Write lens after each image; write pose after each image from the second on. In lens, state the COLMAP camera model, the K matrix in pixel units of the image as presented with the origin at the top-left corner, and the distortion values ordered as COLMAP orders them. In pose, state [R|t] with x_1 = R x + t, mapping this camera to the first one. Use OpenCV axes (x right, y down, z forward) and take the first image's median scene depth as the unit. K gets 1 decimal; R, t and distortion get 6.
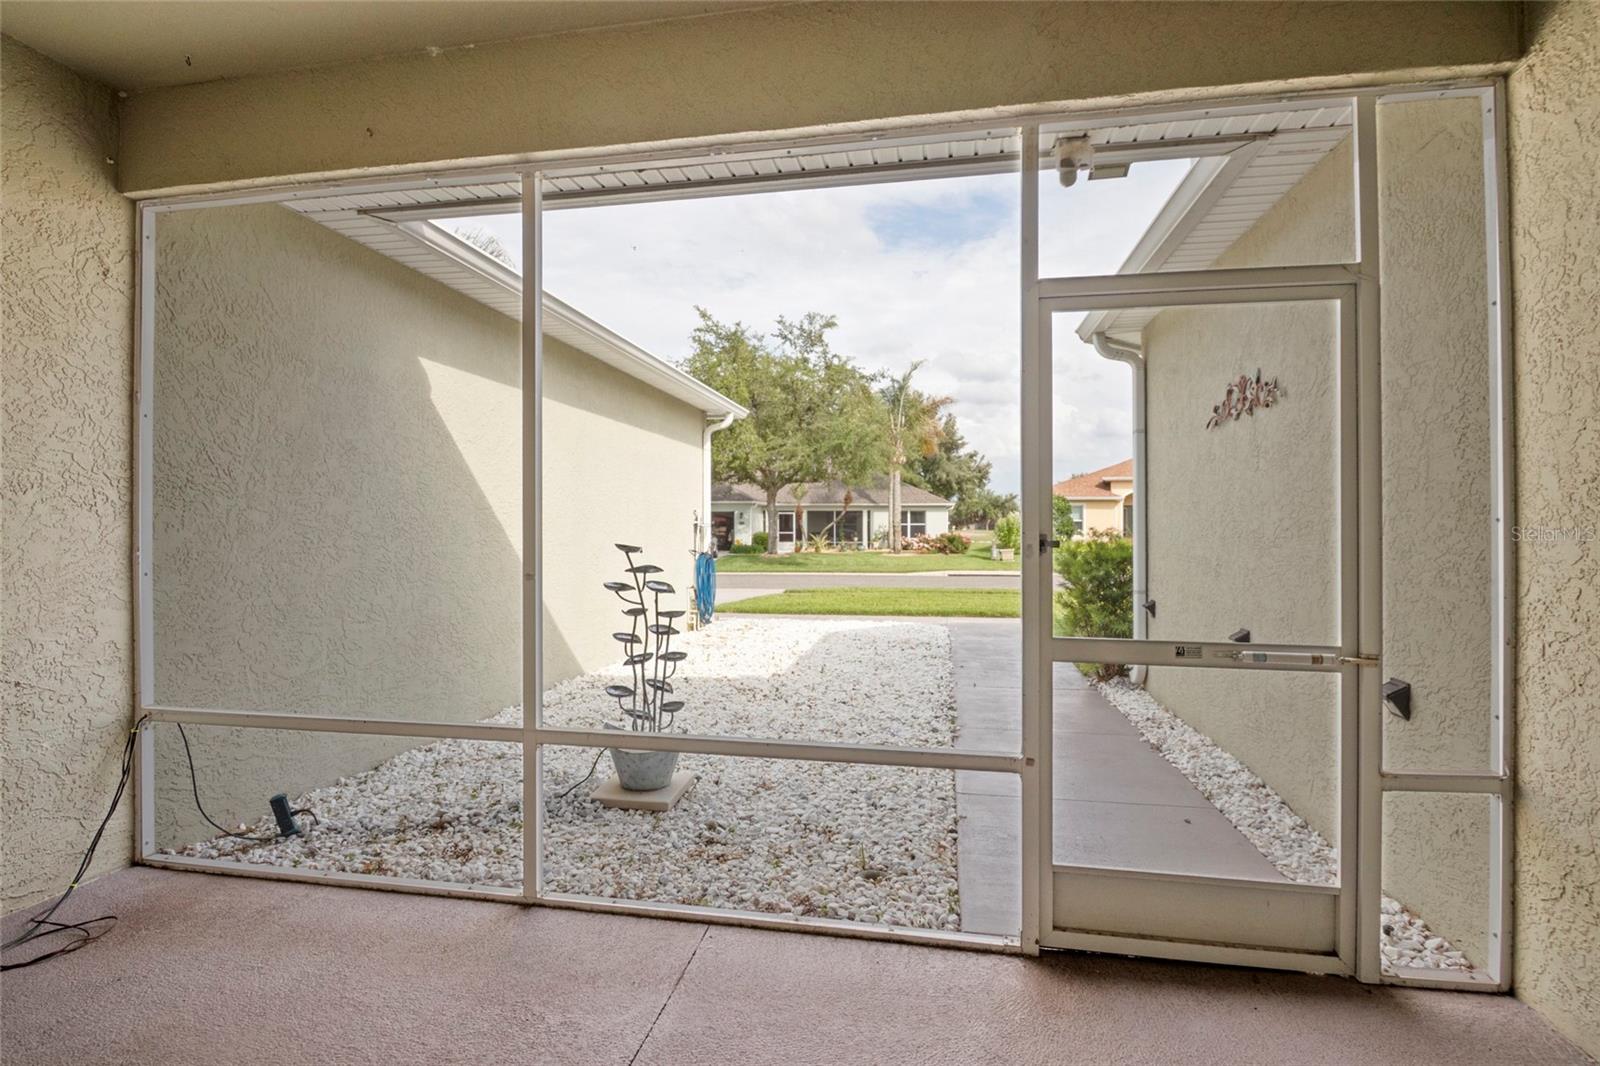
lens RADIAL K [[775.5, 0, 805.5], [0, 775.5, 523.0], [0, 0, 1]] dist [-0.000487, -0.010446]
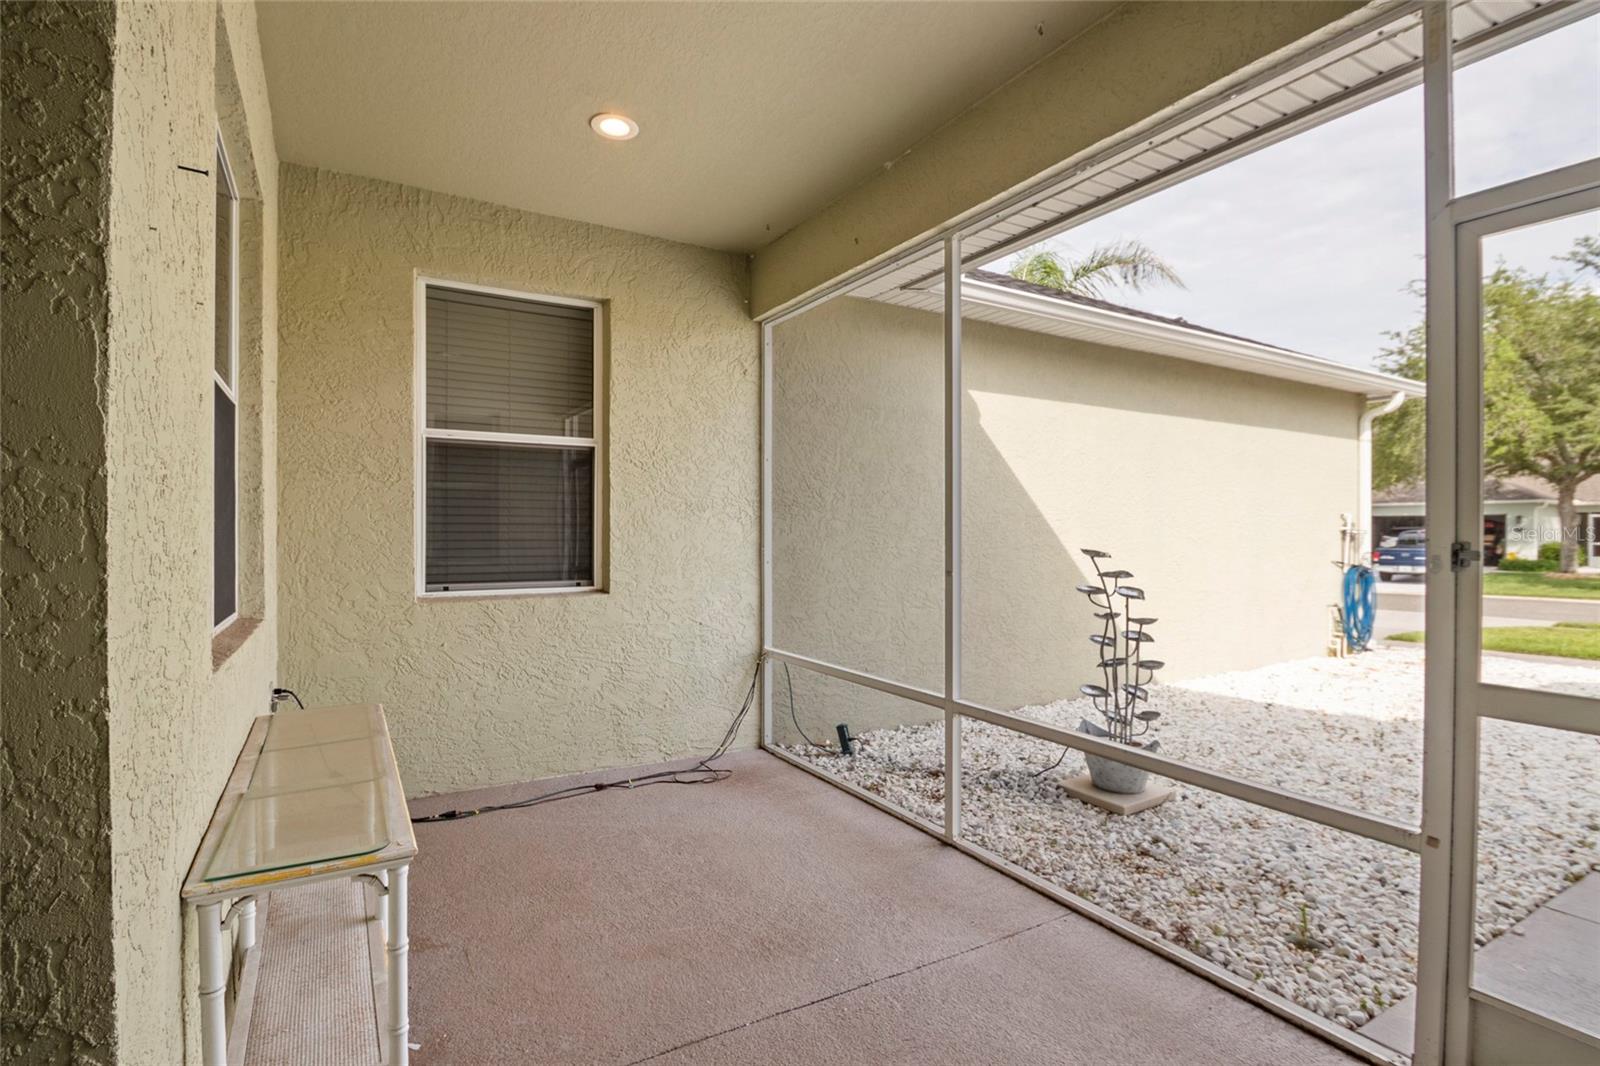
lens RADIAL K [[775.5, 0, 794.9], [0, 775.5, 535.2], [0, 0, 1]] dist [-0.000487, -0.010446]
pose [[0.648154, 0.004190, -0.761498, 0.330887], [0.000750, 0.999981, 0.006141, 0.002258], [0.761509, -0.004551, 0.648139, 0.028178]]
